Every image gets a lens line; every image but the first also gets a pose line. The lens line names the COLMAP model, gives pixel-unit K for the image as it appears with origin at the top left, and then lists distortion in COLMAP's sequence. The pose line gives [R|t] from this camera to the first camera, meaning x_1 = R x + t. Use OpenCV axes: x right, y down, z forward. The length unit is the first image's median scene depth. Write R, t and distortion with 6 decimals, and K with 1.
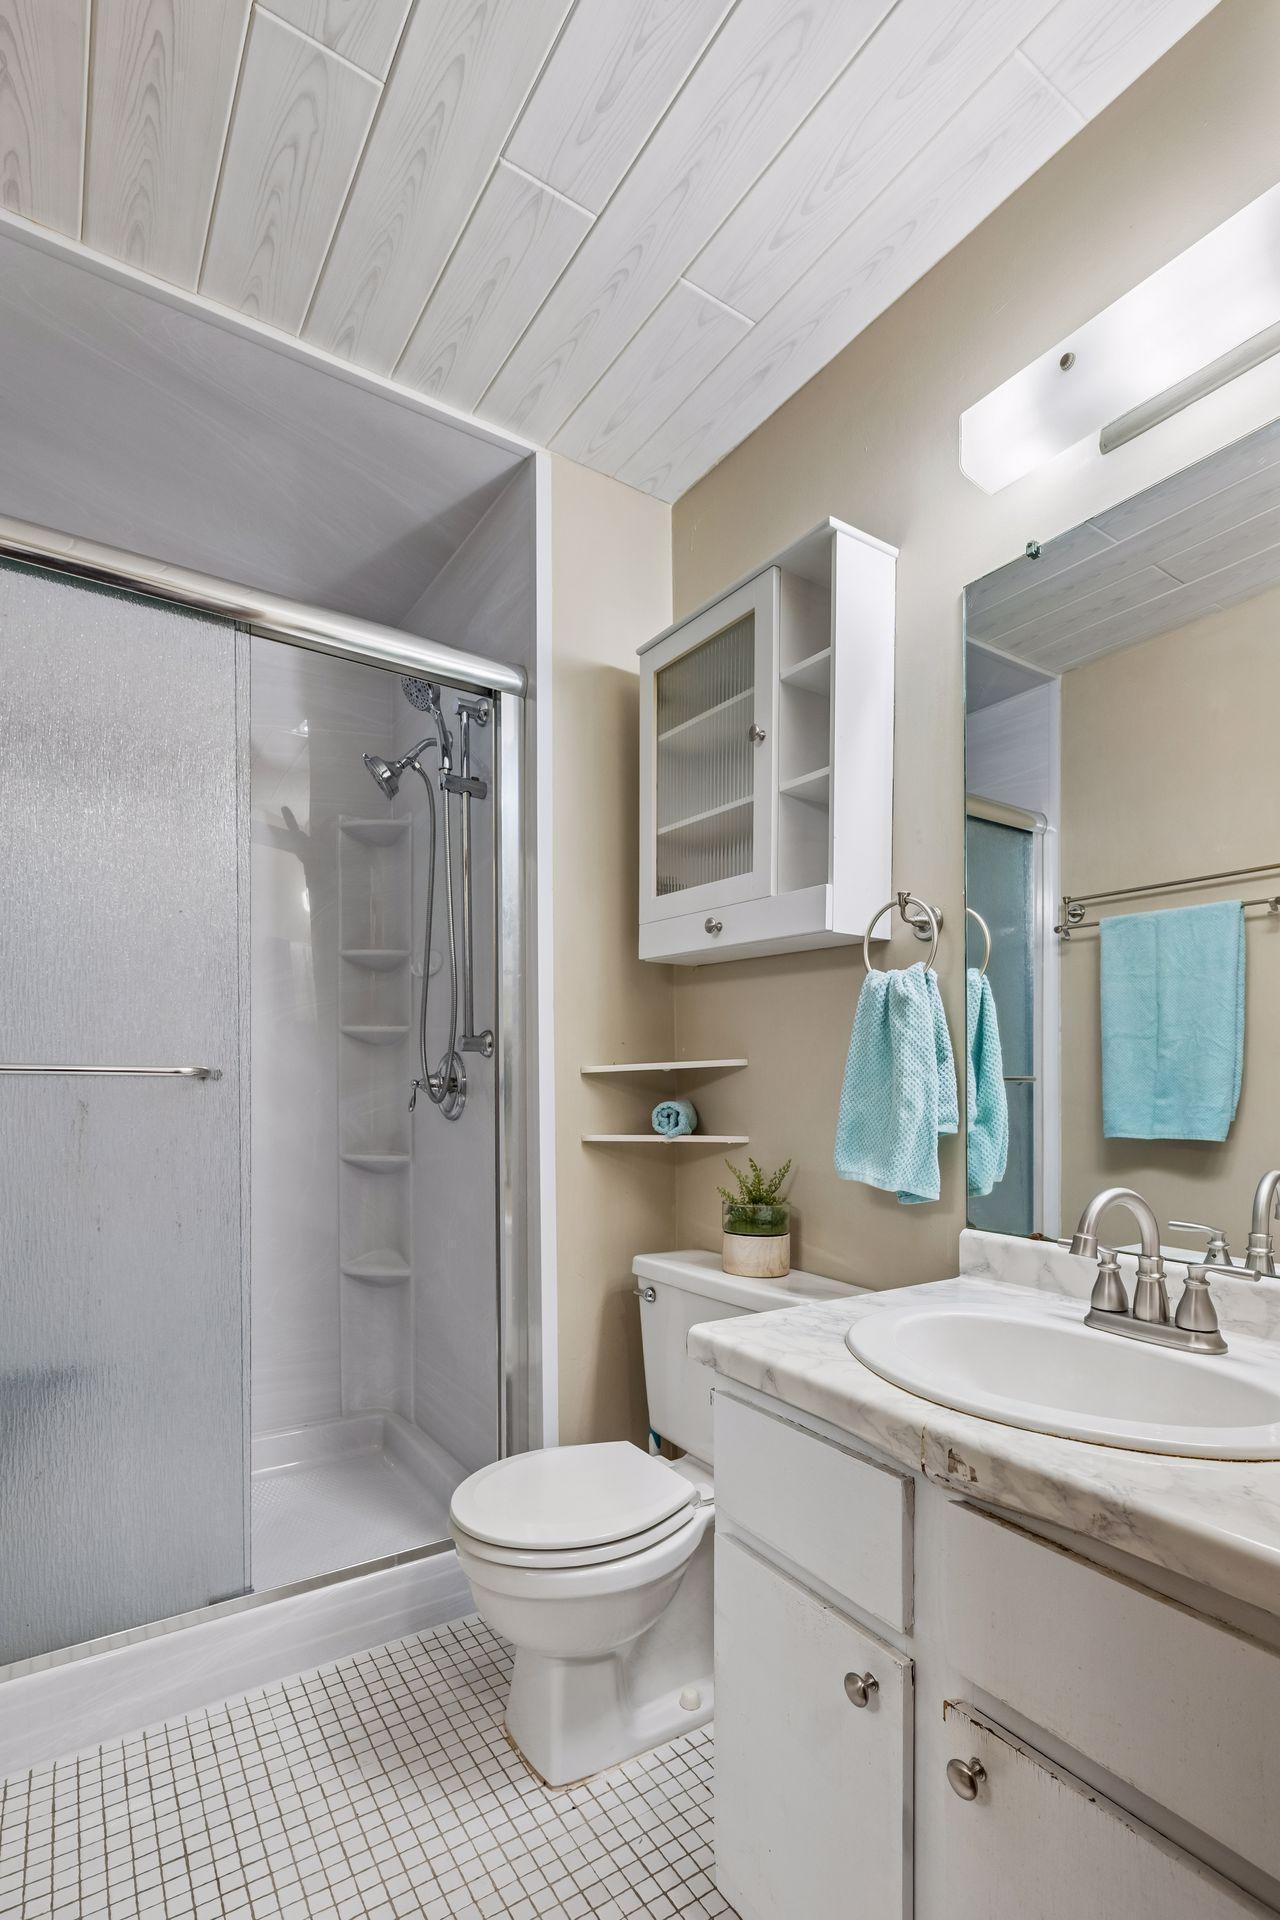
lens RADIAL K [[1135.1, 0, 556.3], [0, 1135.1, 1098.0], [0, 0, 1]] dist [-0.017821, -0.000805]
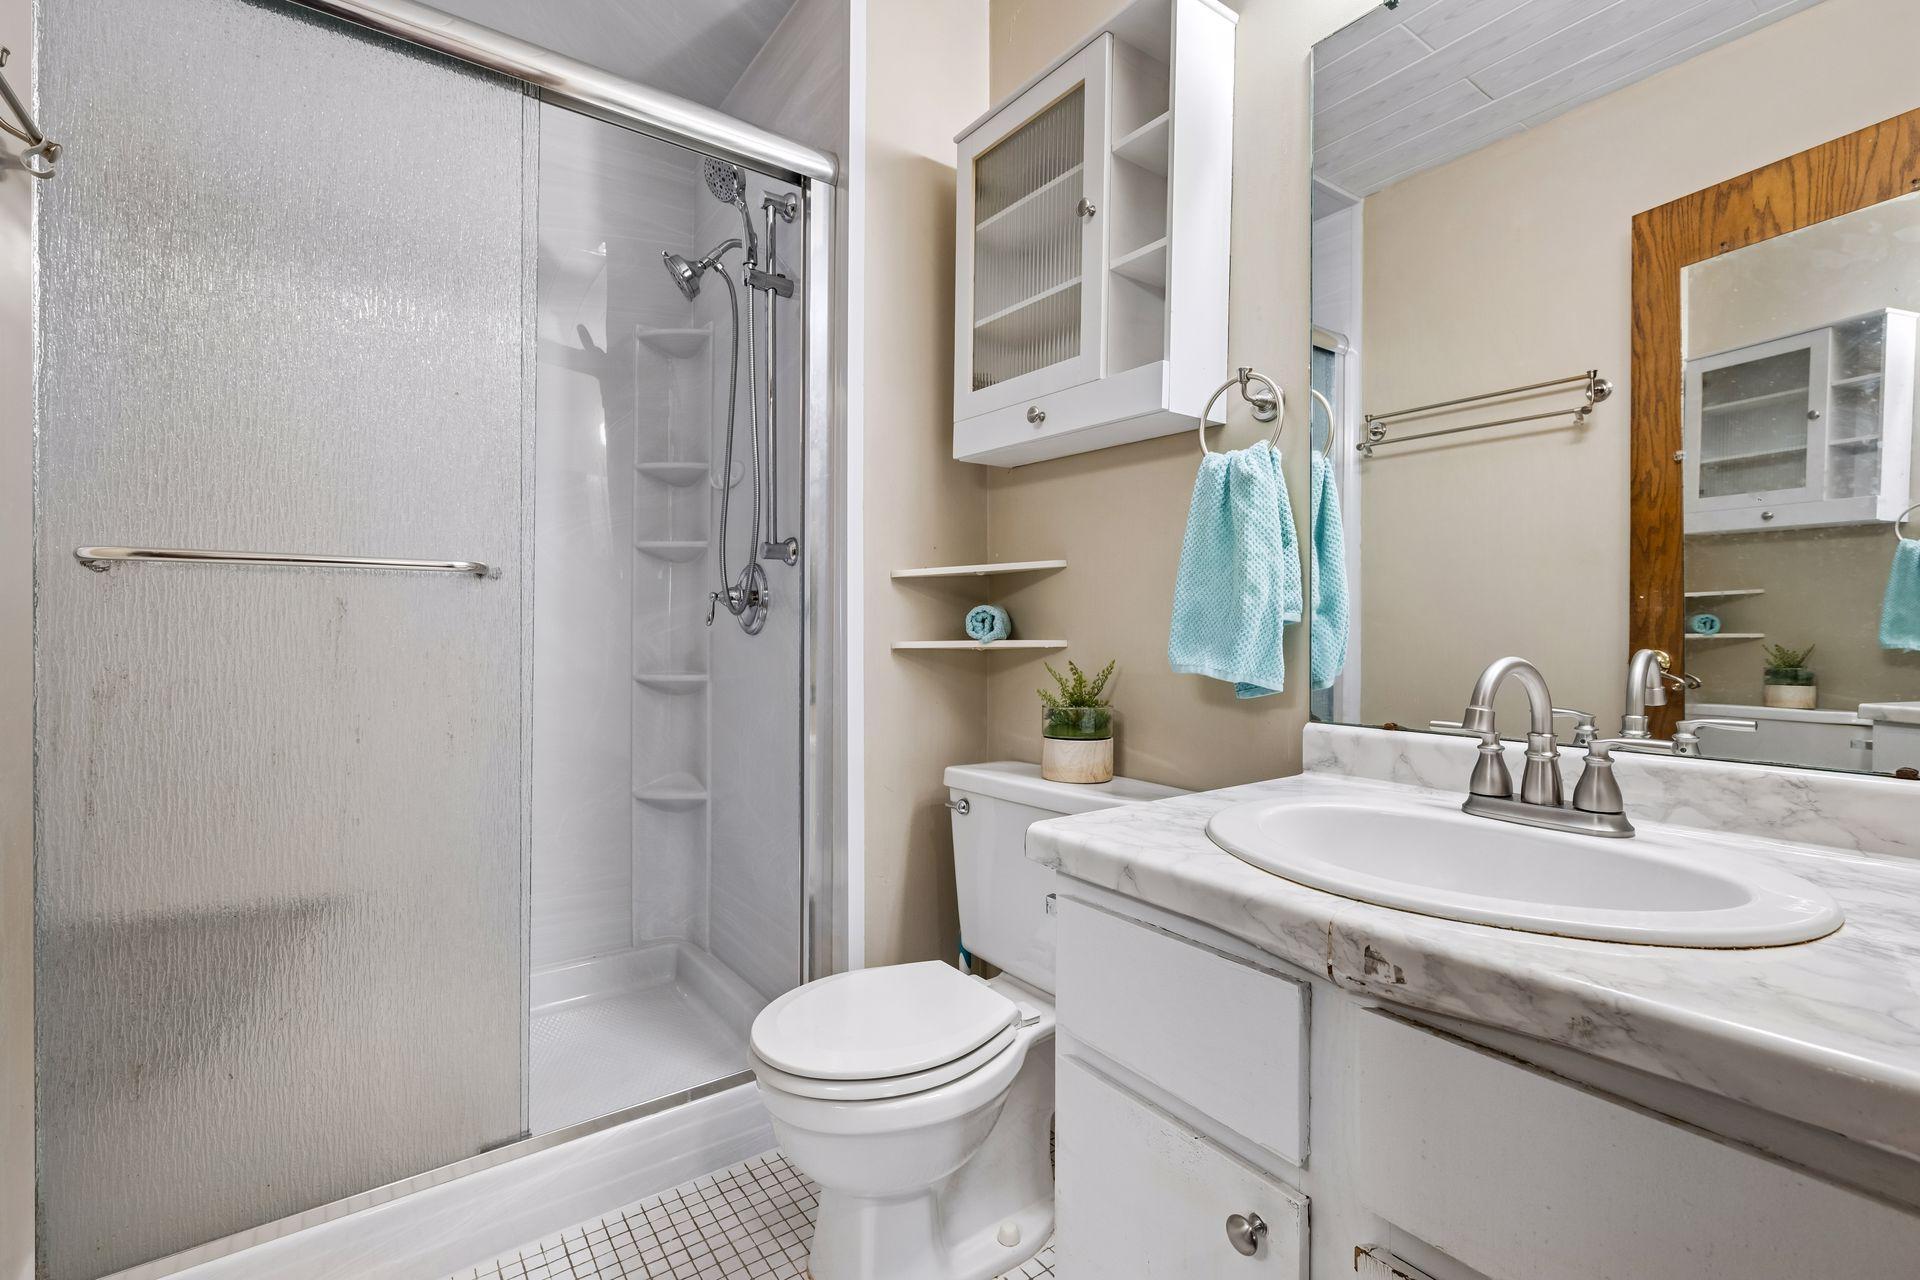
lens RADIAL K [[1045.9, 0, 960.0], [0, 1045.9, 640.0], [0, 0, 1]] dist [-0.012478, 0.001098]
pose [[0.993775, 0.008138, 0.111106, -0.019230], [-0.006707, 0.999890, -0.013248, 0.044140], [-0.111202, 0.012420, 0.993720, 0.120550]]
